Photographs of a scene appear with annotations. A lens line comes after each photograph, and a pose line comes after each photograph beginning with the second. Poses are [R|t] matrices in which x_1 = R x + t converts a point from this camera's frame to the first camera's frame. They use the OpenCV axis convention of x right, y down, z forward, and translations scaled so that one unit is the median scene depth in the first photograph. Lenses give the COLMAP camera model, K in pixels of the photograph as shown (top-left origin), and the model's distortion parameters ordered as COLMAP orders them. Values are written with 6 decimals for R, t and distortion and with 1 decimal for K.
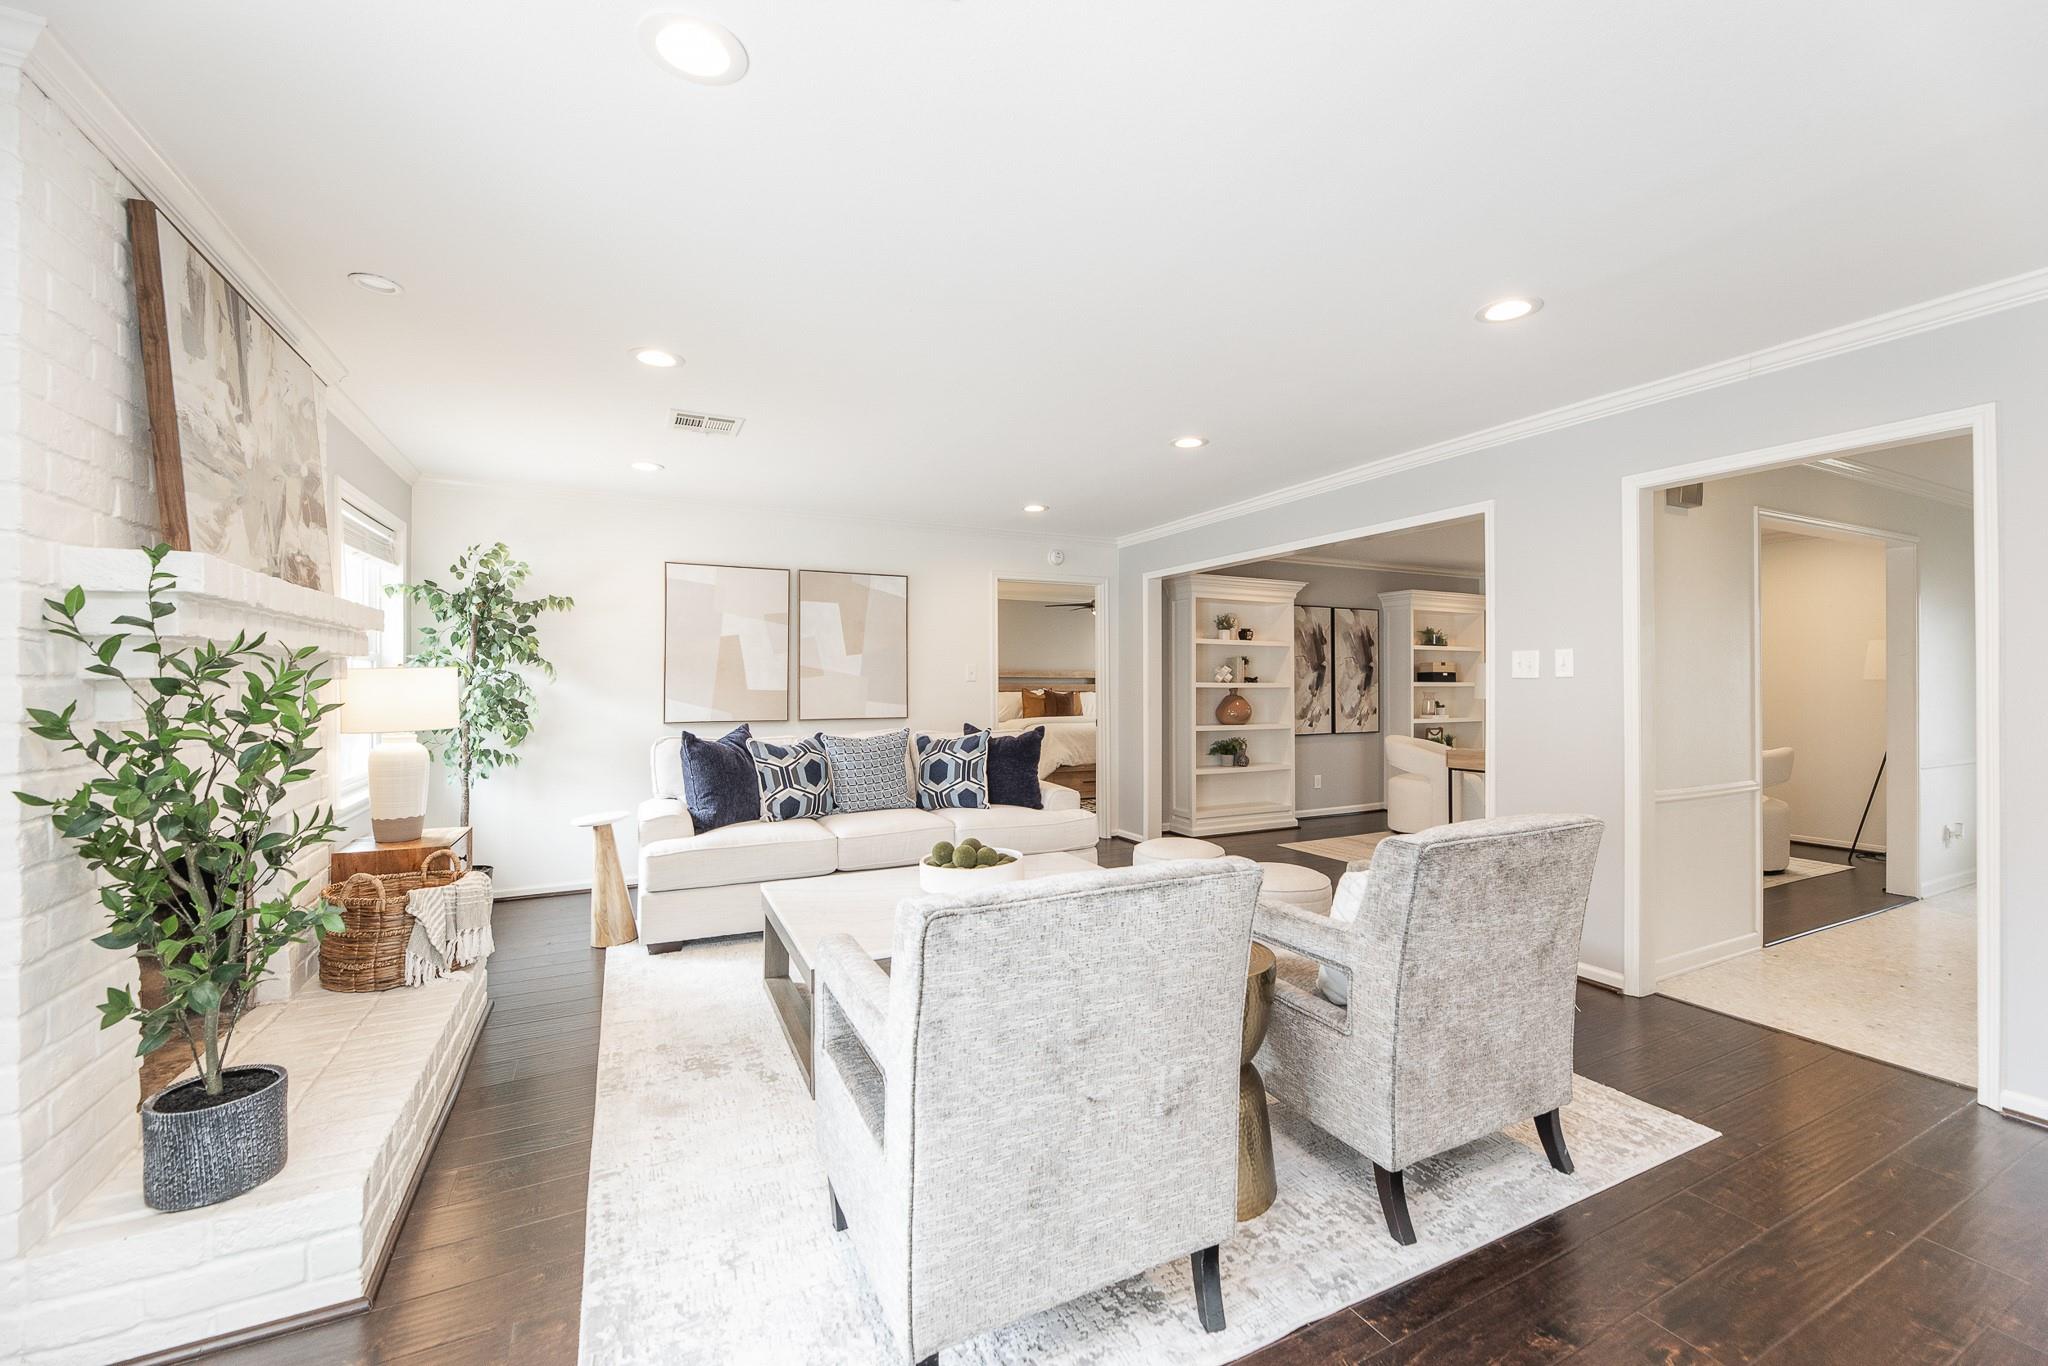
lens RADIAL K [[829.5, 0, 1030.8], [0, 829.5, 685.8], [0, 0, 1]] dist [-0.001915, 0.000029]
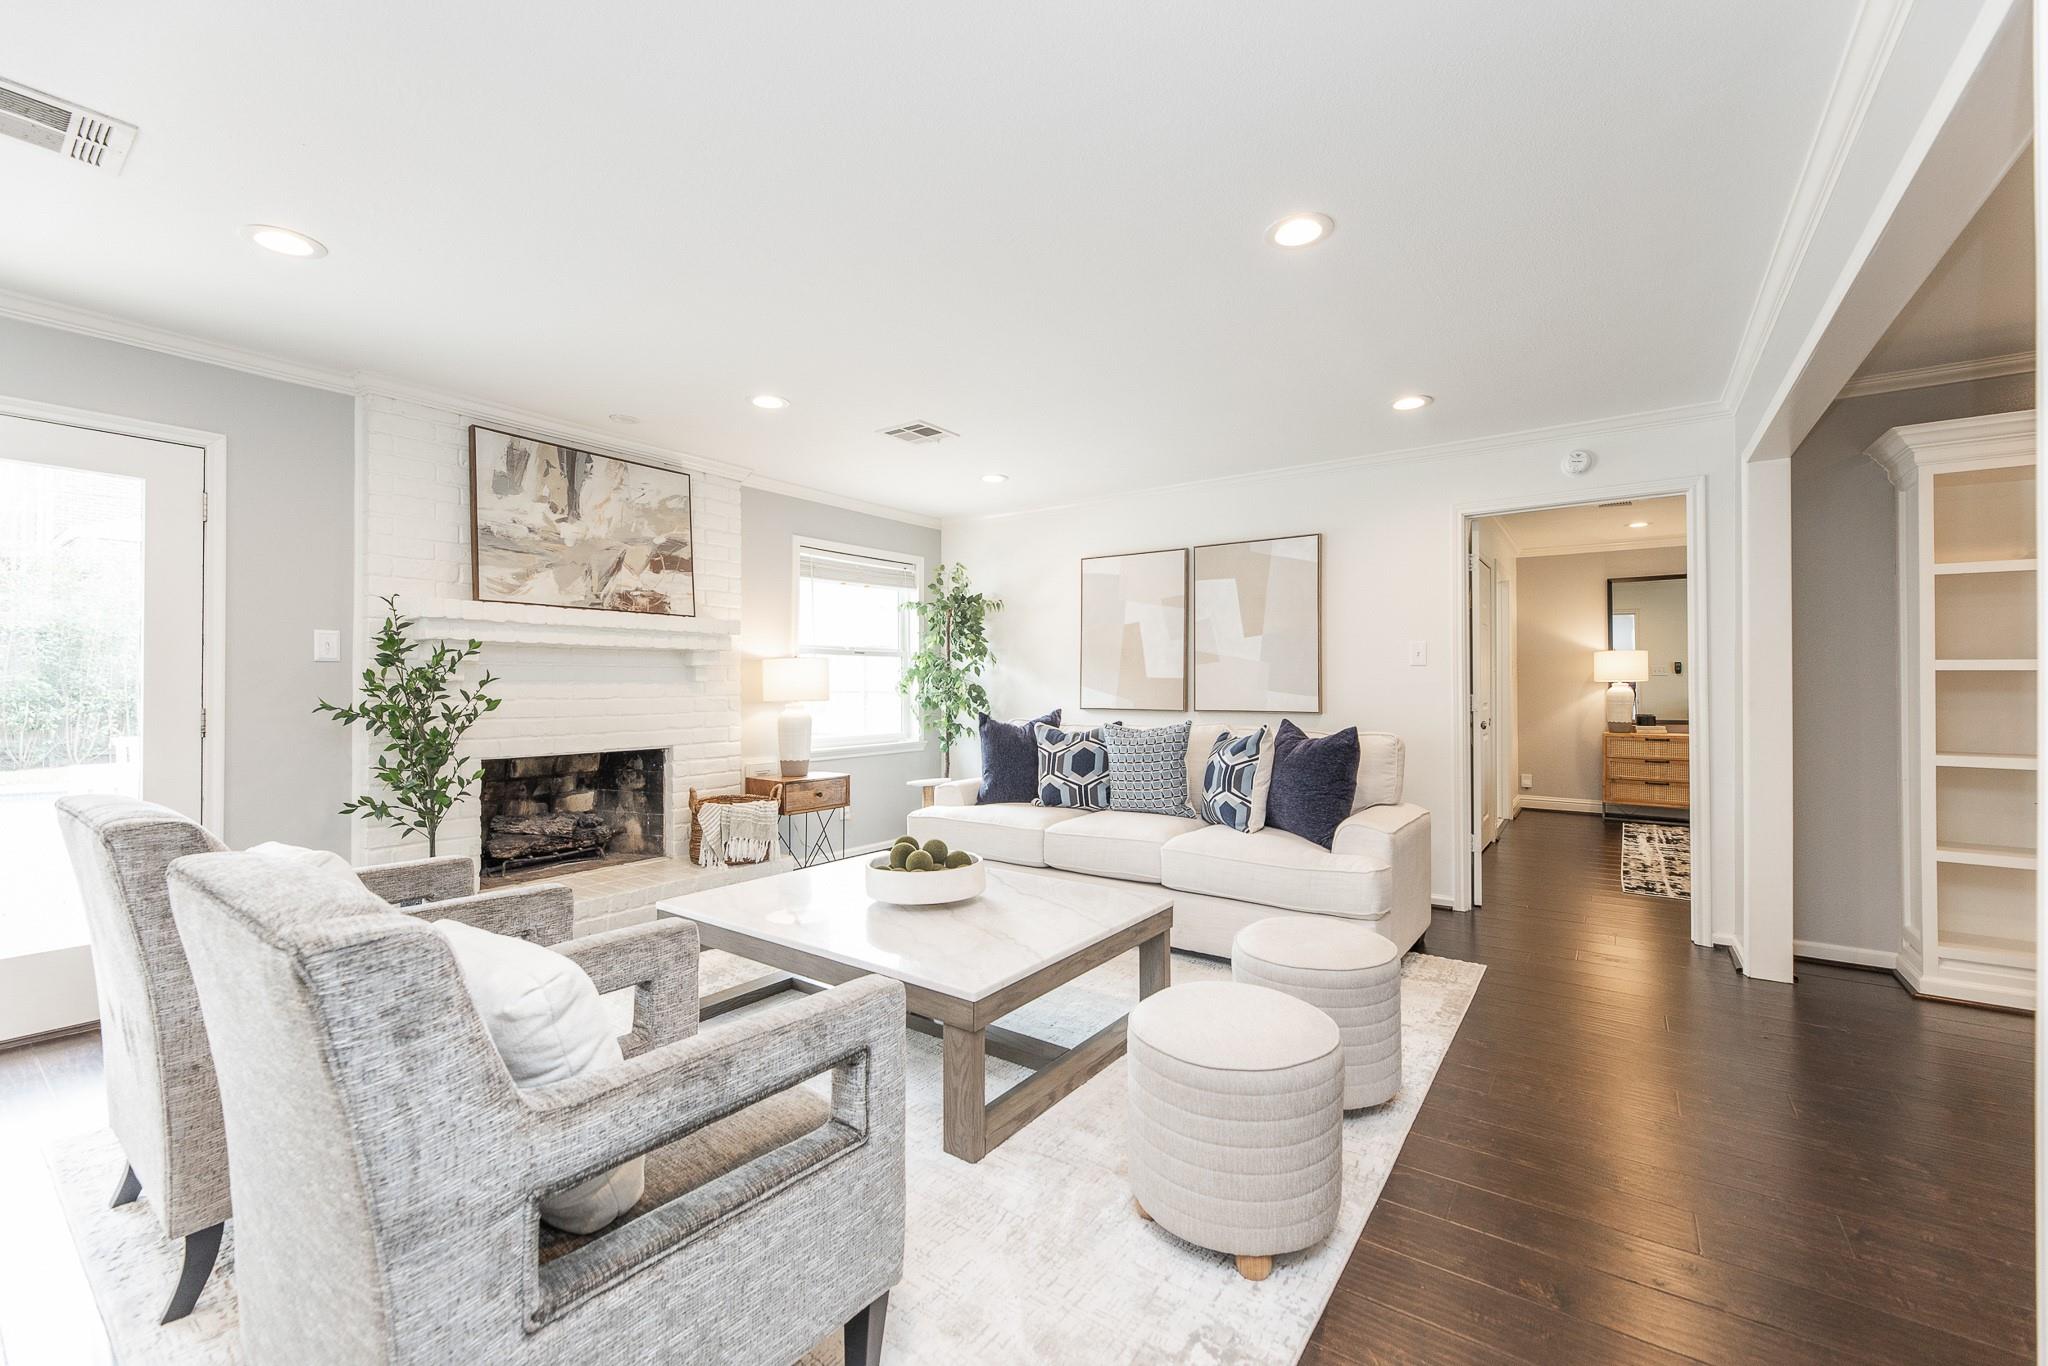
lens RADIAL K [[829.5, 0, 1030.1], [0, 829.5, 674.8], [0, 0, 1]] dist [-0.001915, 0.000029]
pose [[0.474024, -0.011235, -0.880440, 0.515487], [-0.003293, 0.999889, -0.014533, 0.018439], [0.880506, 0.009789, 0.473934, 0.474869]]
